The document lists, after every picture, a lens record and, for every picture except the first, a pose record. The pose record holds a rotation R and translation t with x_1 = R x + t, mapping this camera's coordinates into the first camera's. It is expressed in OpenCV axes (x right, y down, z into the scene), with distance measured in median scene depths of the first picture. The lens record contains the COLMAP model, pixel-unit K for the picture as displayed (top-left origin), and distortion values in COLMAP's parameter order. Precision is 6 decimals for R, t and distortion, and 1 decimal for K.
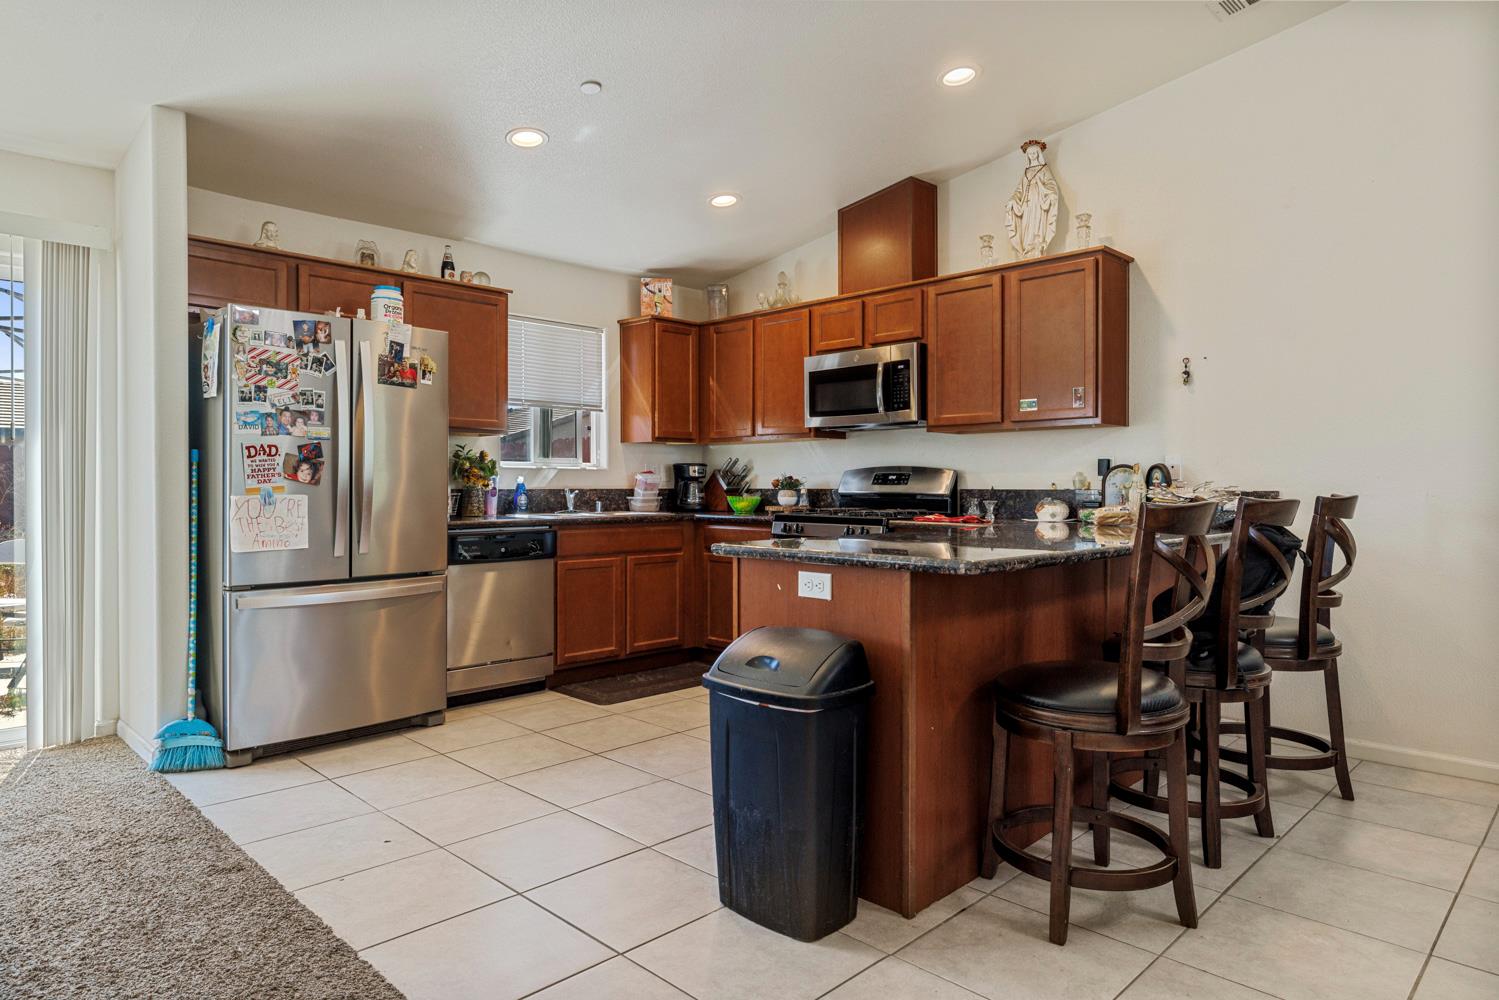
lens RADIAL K [[905.7, 0, 749.5], [0, 905.7, 500.0], [0, 0, 1]] dist [0.000609, -0.000209]
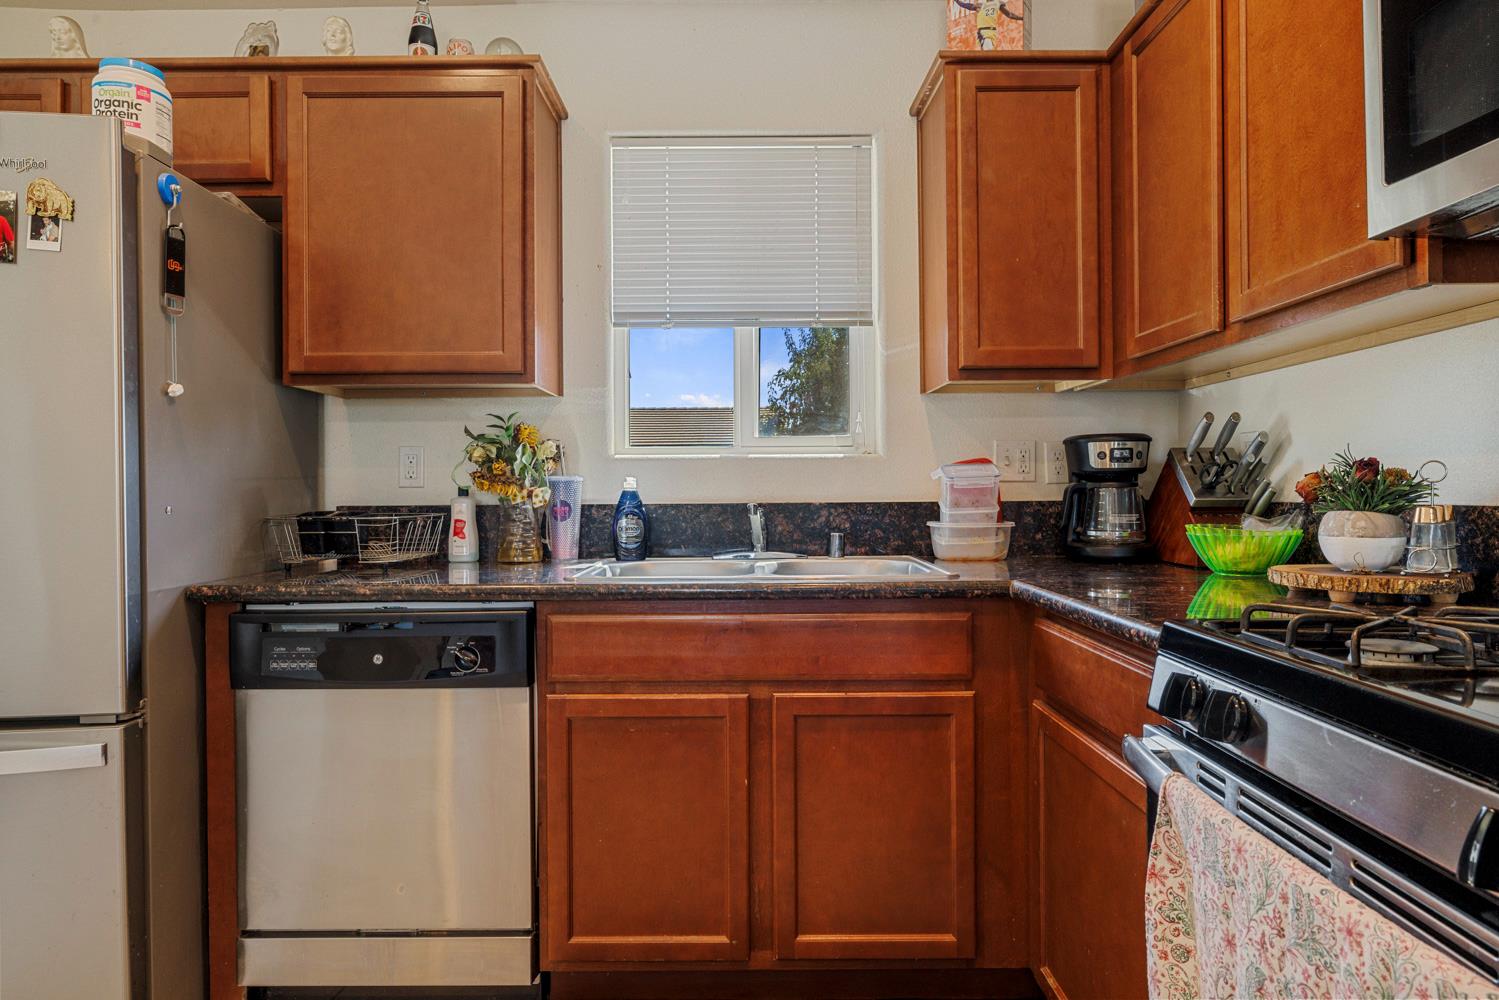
lens RADIAL K [[885.1, 0, 749.5], [0, 885.1, 500.0], [0, 0, 1]] dist [-0.004060, -0.001259]
pose [[0.700930, 0.002114, -0.713227, 0.103399], [-0.004567, 0.999988, -0.001524, -0.013039], [0.713215, 0.004326, 0.700932, 0.689390]]
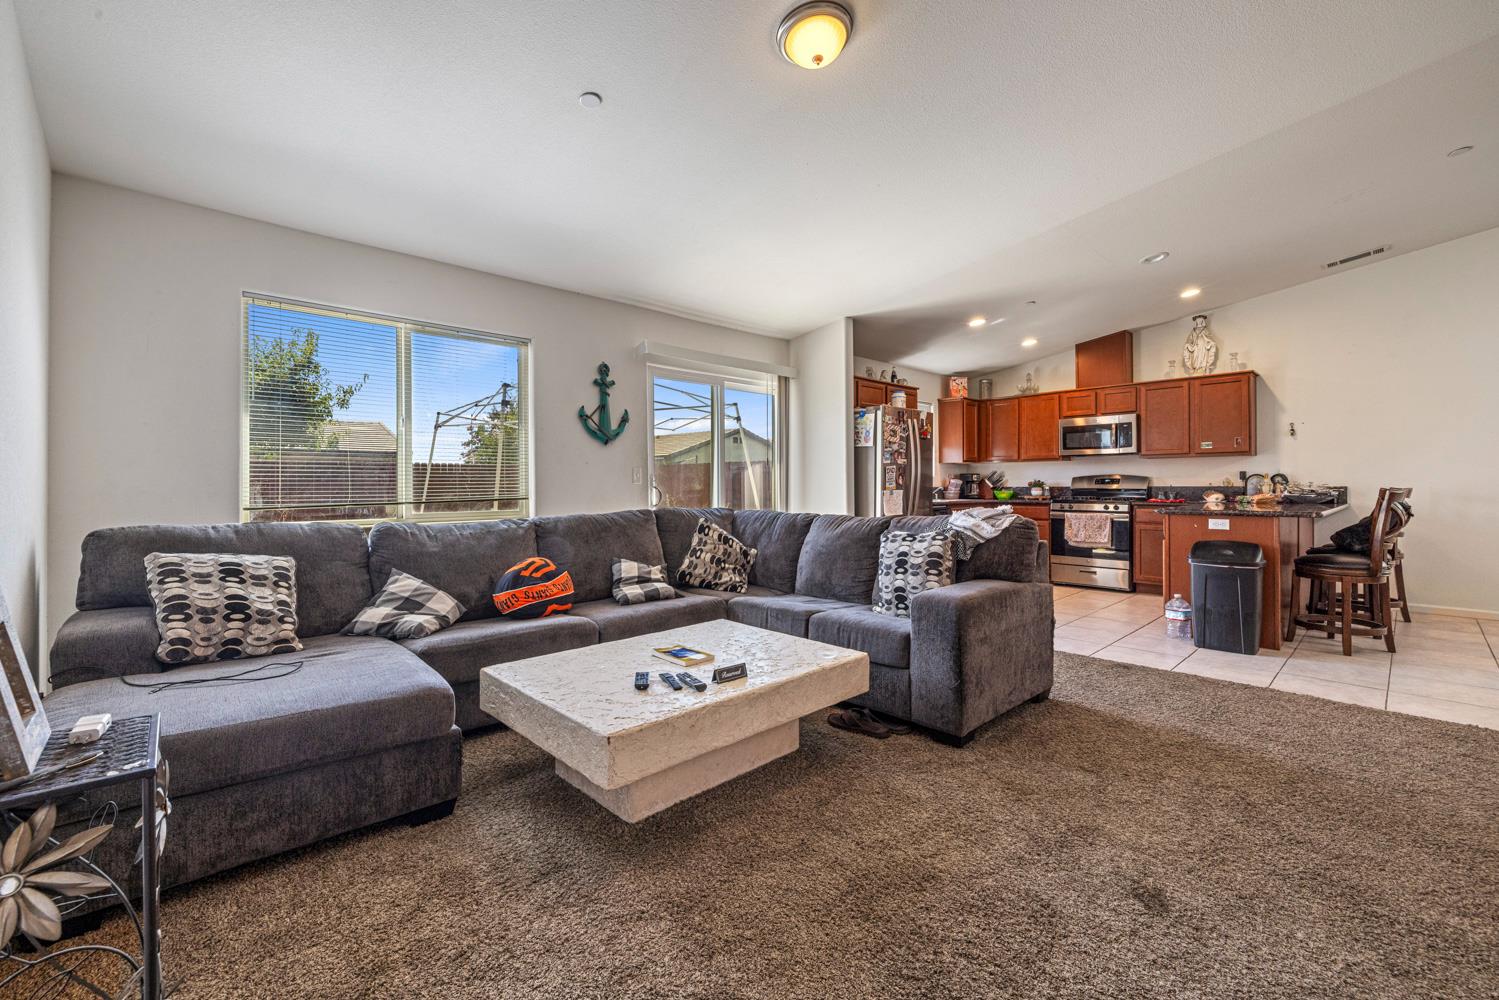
lens RADIAL K [[623.9, 0, 747.1], [0, 623.9, 491.3], [0, 0, 1]] dist [0.000074, -0.000229]
pose [[0.999571, -0.002764, -0.029151, -0.540942], [0.002548, 0.999969, -0.007438, 0.005732], [0.029171, 0.007361, 0.999547, -0.349028]]
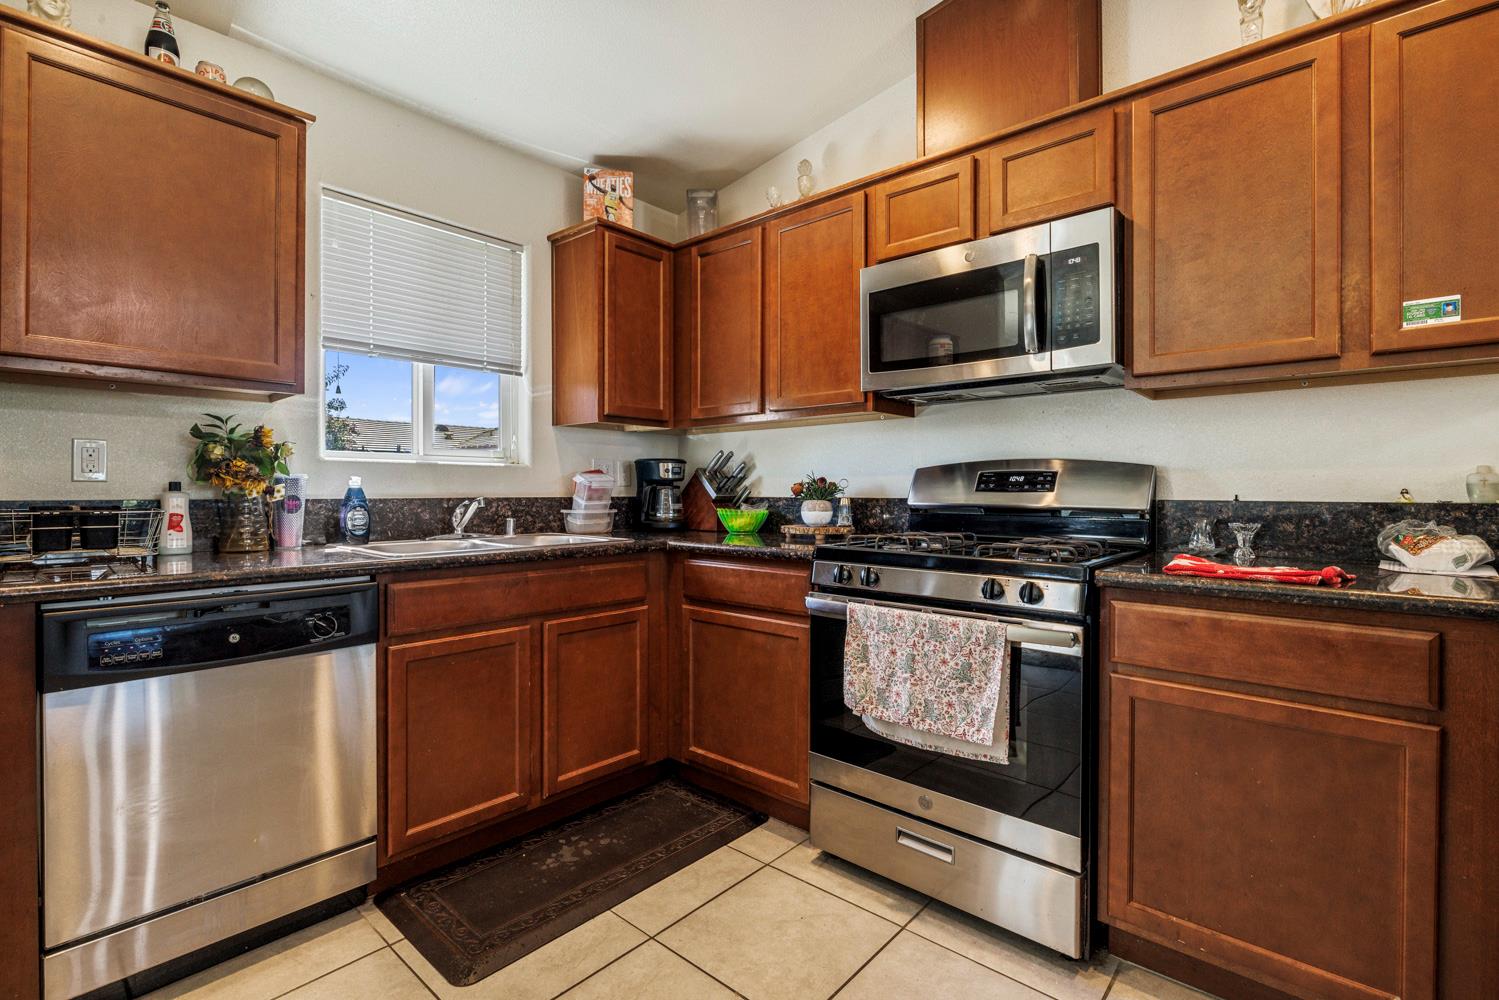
lens RADIAL K [[698.8, 0, 743.3], [0, 698.8, 499.1], [0, 0, 1]] dist [-0.001672, 0.000170]
pose [[0.998829, 0.001000, 0.048365, -0.032245], [-0.000808, 0.999992, -0.003990, -0.009704], [-0.048369, 0.003946, 0.998822, 0.527114]]
